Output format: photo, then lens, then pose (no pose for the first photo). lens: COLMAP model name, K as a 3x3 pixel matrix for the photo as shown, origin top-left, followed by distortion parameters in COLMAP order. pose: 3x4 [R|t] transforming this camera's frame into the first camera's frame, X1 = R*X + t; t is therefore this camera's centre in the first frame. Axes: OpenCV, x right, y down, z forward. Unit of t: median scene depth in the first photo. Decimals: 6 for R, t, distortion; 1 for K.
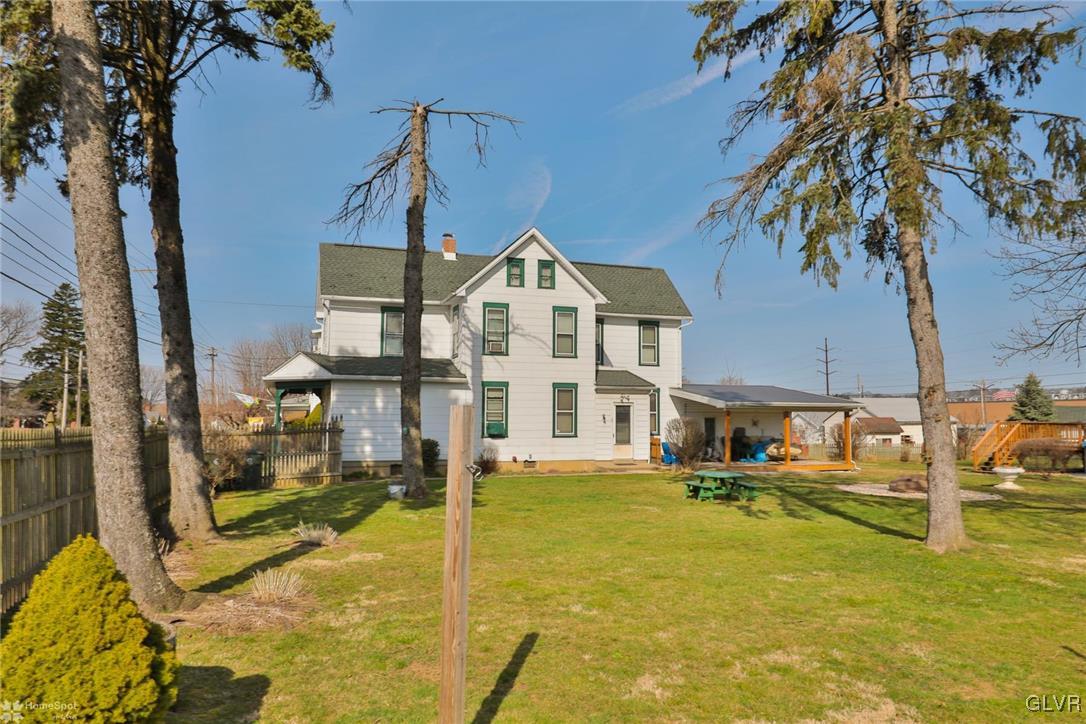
lens RADIAL K [[731.8, 0, 544.9], [0, 731.8, 363.0], [0, 0, 1]] dist [0.015115, -0.002320]
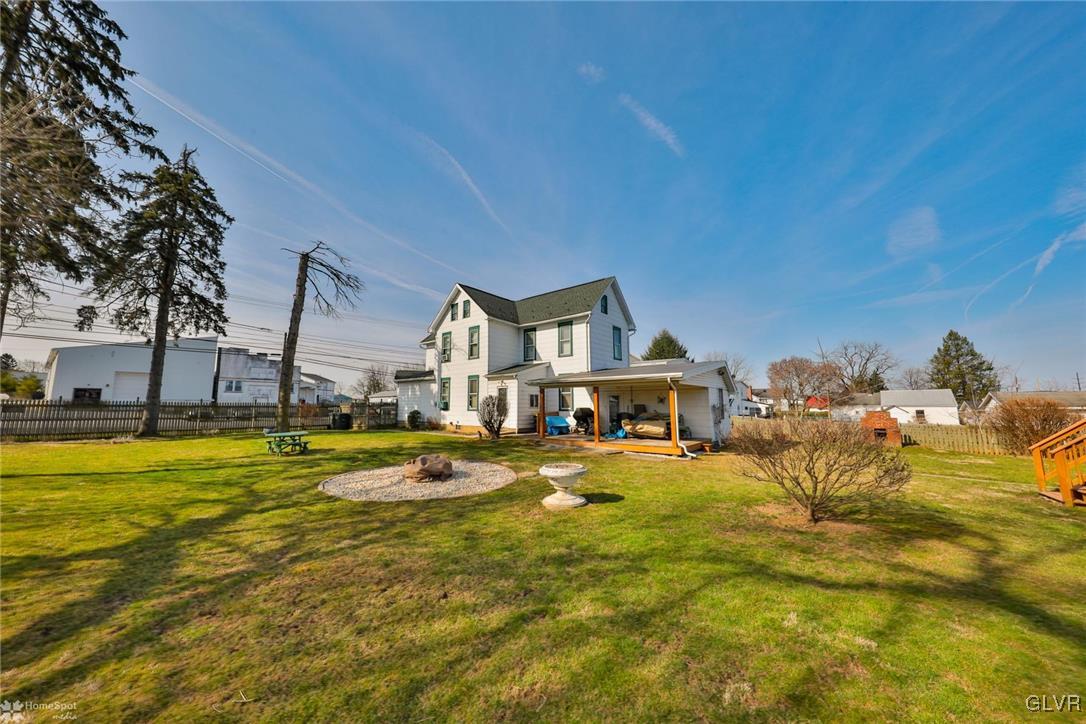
lens RADIAL K [[357.9, 0, 542.8], [0, 357.9, 363.3], [0, 0, 1]] dist [-0.000996, -0.000329]
pose [[0.517864, -0.102334, -0.849320, 0.819585], [0.070035, 0.994558, -0.077130, 0.077188], [0.852592, -0.019539, 0.522212, 0.802032]]
